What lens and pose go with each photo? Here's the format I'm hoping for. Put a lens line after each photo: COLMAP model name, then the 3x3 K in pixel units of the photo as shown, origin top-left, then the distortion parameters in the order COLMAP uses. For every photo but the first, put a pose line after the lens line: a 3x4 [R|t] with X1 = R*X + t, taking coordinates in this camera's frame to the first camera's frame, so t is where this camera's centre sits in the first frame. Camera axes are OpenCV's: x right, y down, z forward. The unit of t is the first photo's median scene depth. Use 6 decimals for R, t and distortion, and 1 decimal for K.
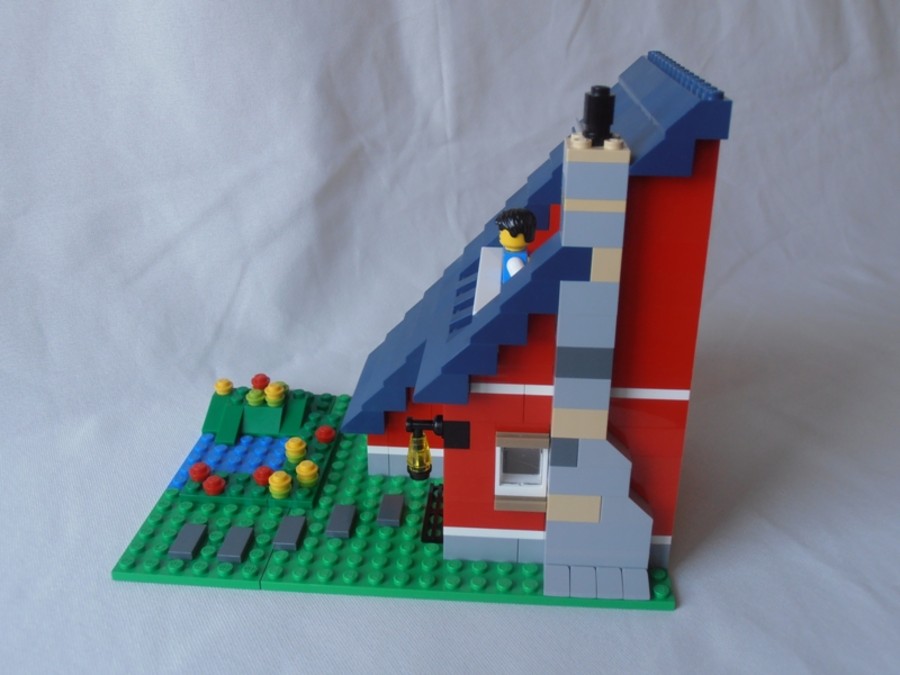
lens RADIAL K [[883.8, 0, 448.0], [0, 883.8, 339.9], [0, 0, 1]] dist [-0.016298, 0.000000]
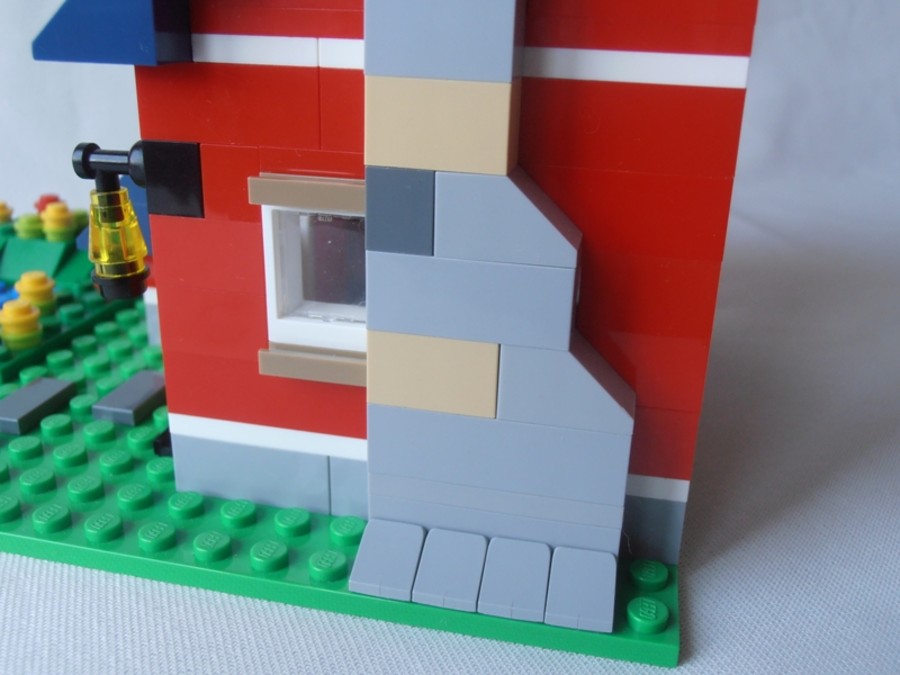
lens RADIAL K [[883.8, 0, 452.6], [0, 883.8, 334.7], [0, 0, 1]] dist [-0.016298, 0.000000]
pose [[0.989618, 0.075986, -0.121992, 0.195673], [-0.080345, 0.996278, -0.031215, 0.181523], [0.119166, 0.040693, 0.992040, 0.599130]]
